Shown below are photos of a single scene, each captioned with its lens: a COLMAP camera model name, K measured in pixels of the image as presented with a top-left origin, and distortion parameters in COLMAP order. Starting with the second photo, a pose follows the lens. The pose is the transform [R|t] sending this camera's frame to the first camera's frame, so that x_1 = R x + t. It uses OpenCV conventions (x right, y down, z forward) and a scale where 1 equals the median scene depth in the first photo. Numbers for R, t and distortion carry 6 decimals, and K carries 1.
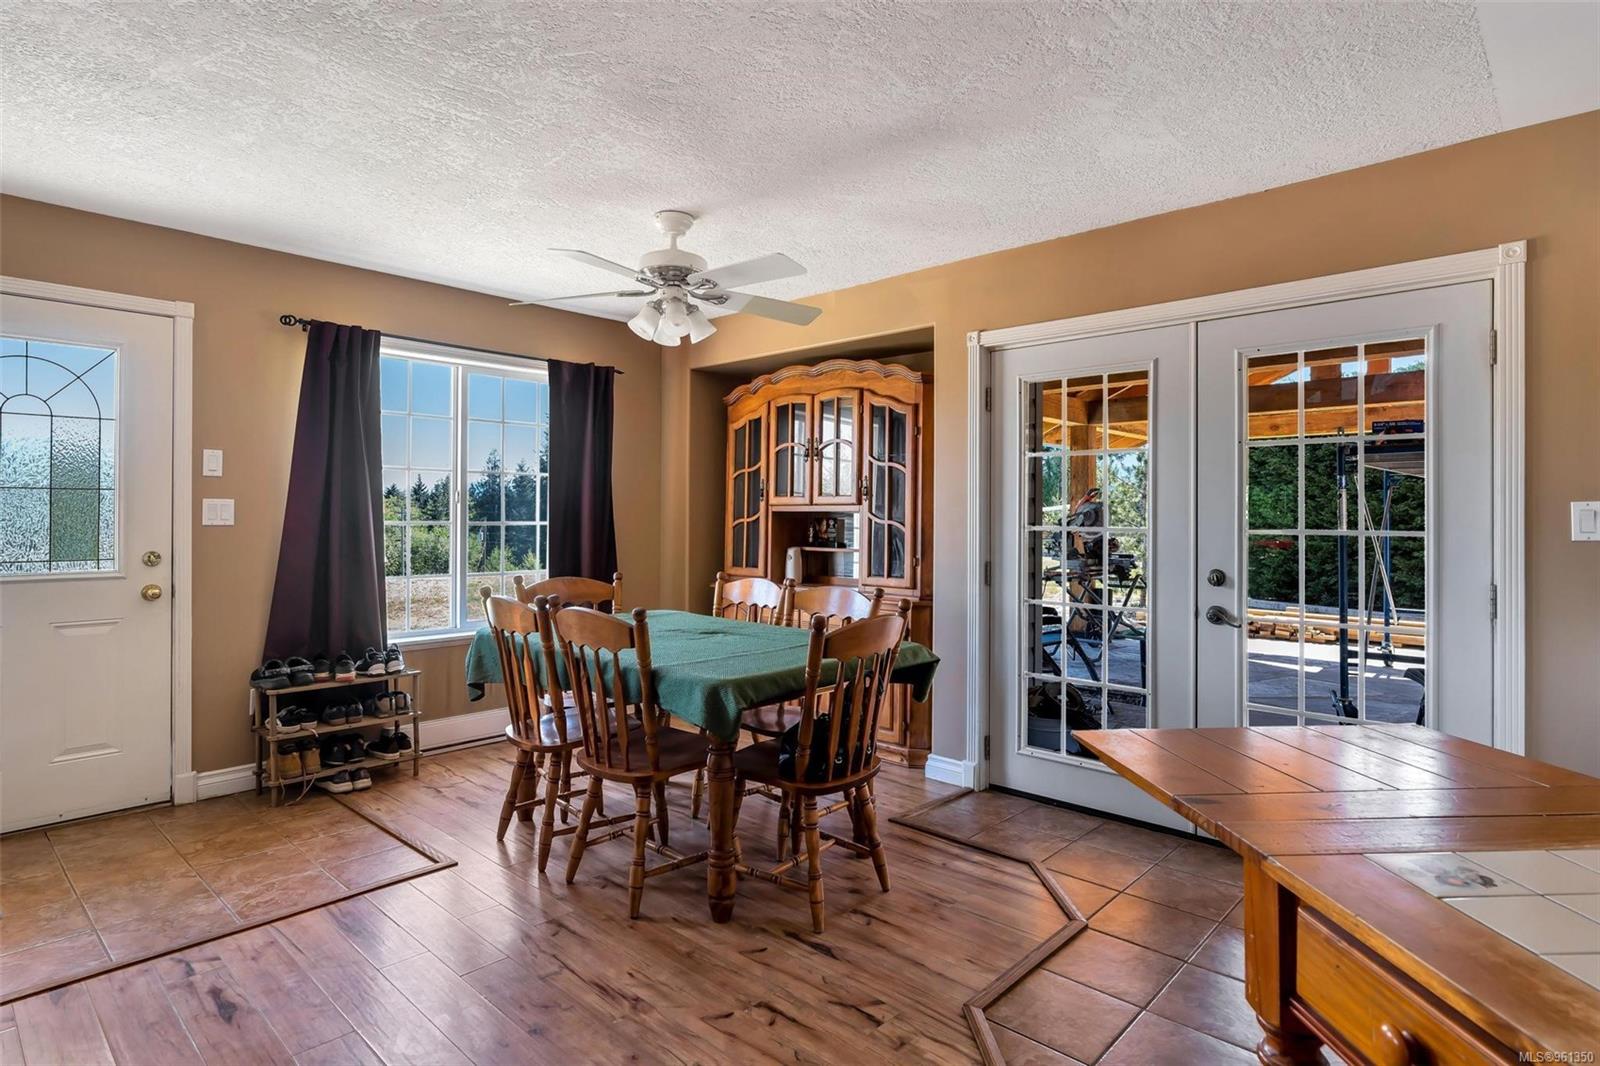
lens RADIAL K [[851.9, 0, 796.9], [0, 851.9, 513.5], [0, 0, 1]] dist [-0.004318, -0.000144]
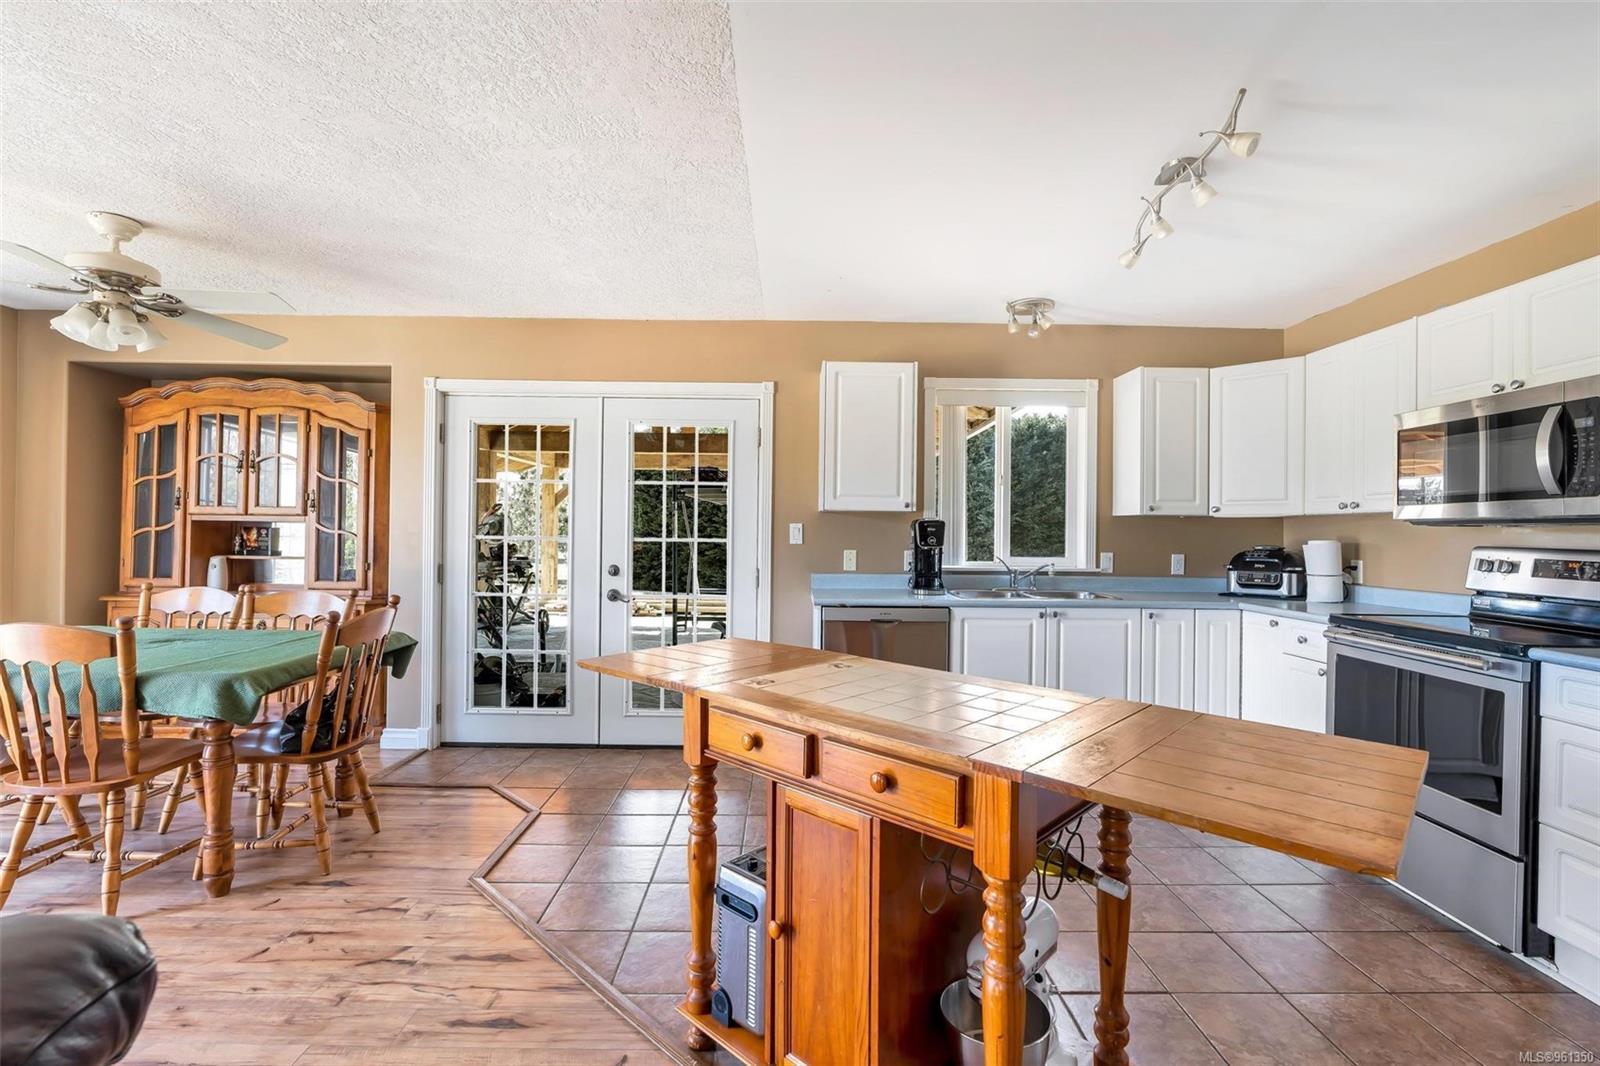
lens RADIAL K [[728.2, 0, 802.5], [0, 728.2, 529.1], [0, 0, 1]] dist [-0.005109, 0.000808]
pose [[0.719965, 0.005383, 0.693989, -0.132605], [-0.011852, 0.999919, 0.004540, -0.005774], [-0.693909, -0.011494, 0.719971, -0.129690]]
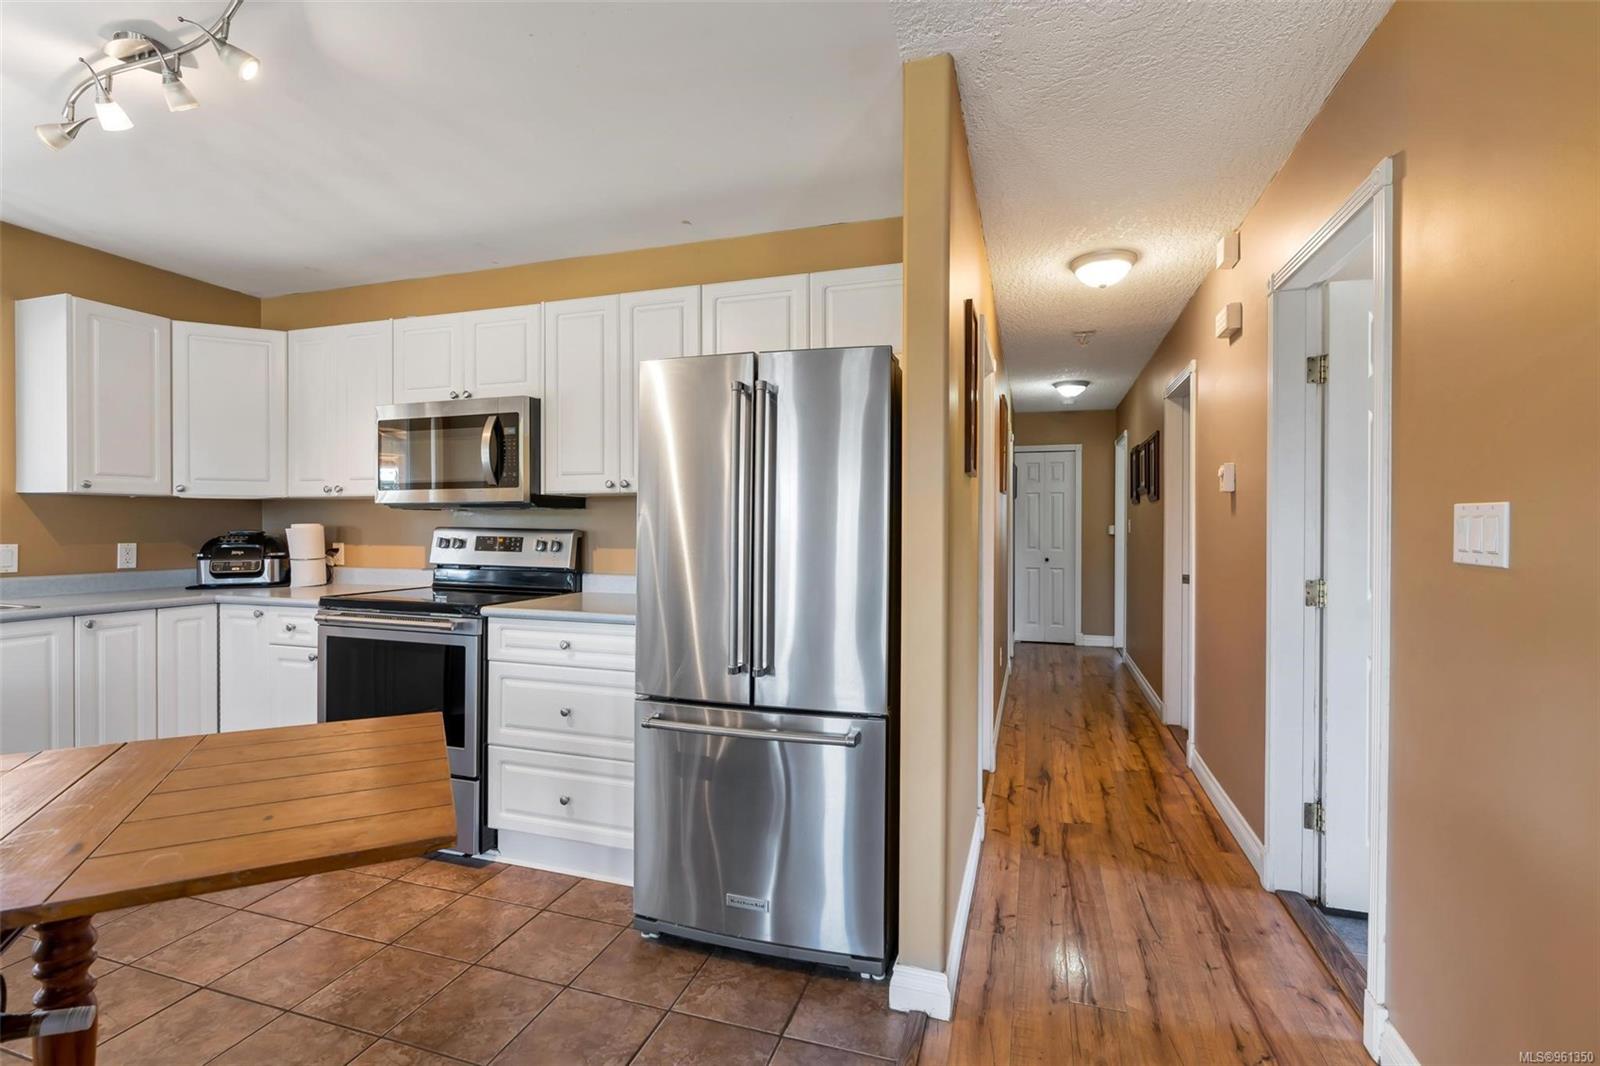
lens RADIAL K [[723.8, 0, 799.6], [0, 723.8, 527.1], [0, 0, 1]] dist [-0.008840, 0.003654]
pose [[-0.426474, -0.009622, 0.904449, -0.099293], [-0.010368, 0.999930, 0.005750, -0.002611], [-0.904441, -0.006925, -0.426543, -0.098279]]
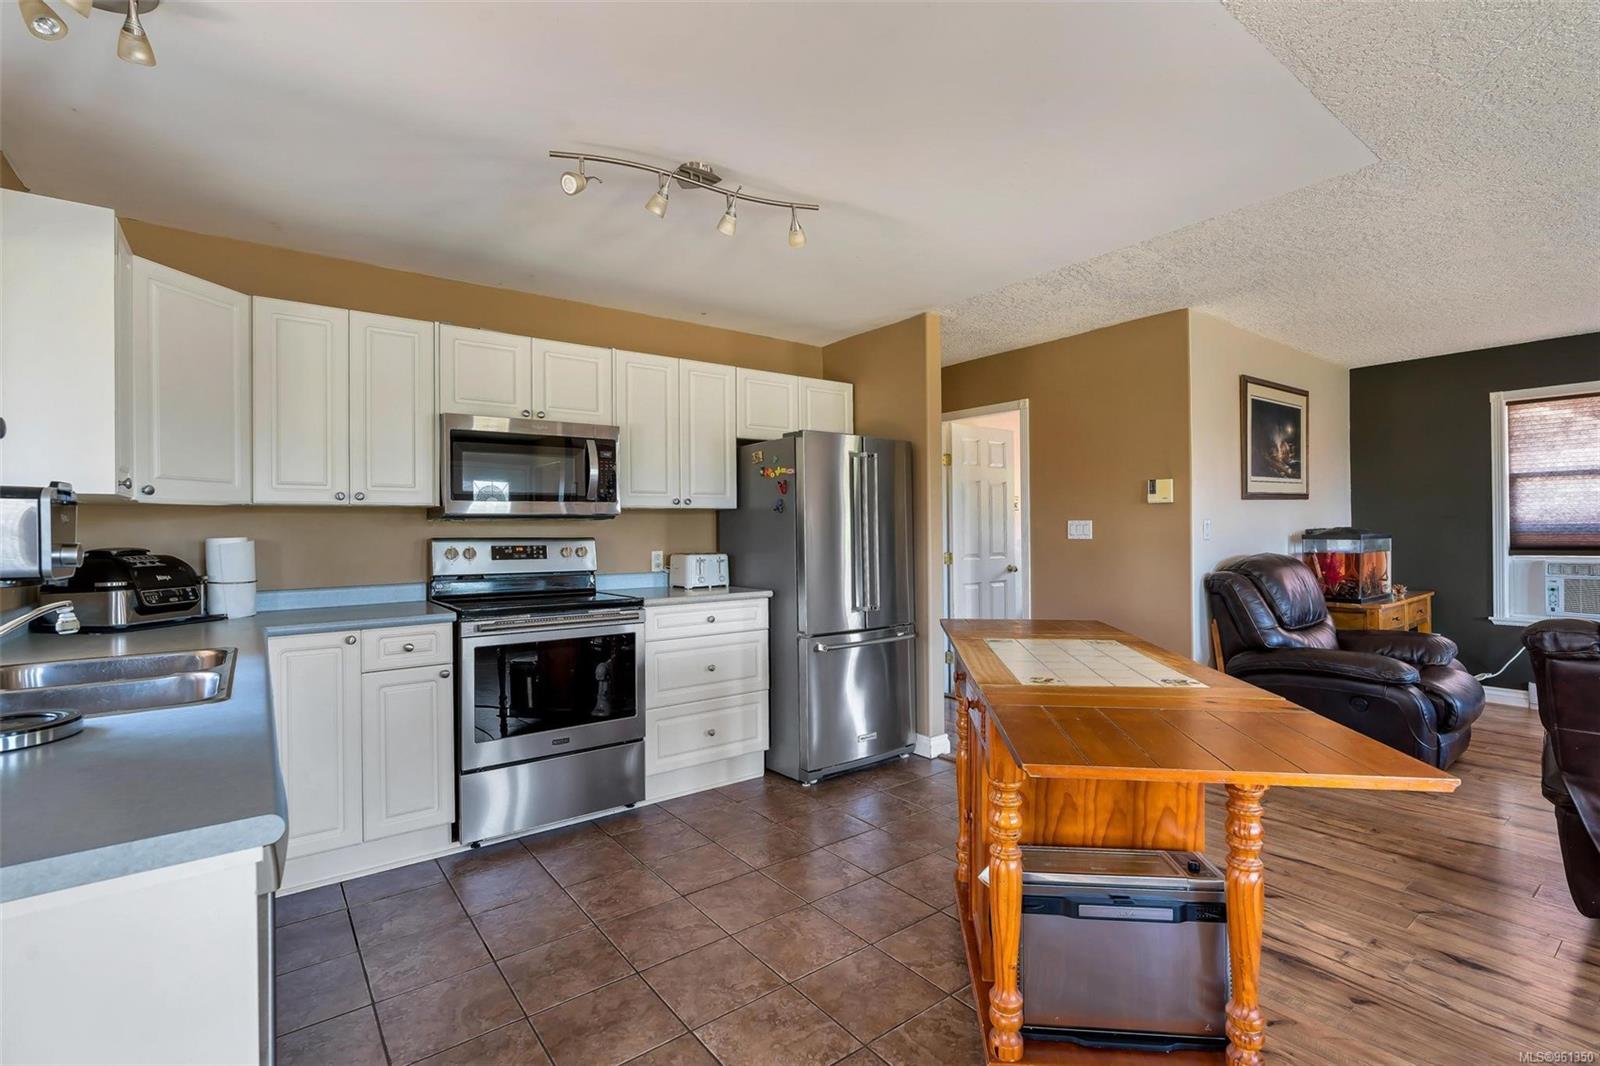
lens RADIAL K [[728.2, 0, 802.5], [0, 728.2, 529.1], [0, 0, 1]] dist [-0.005109, 0.000808]
pose [[-0.986219, 0.005036, 0.165366, 0.316374], [0.004110, 0.999974, -0.005942, 0.003324], [-0.165391, -0.005180, -0.986214, 0.684886]]
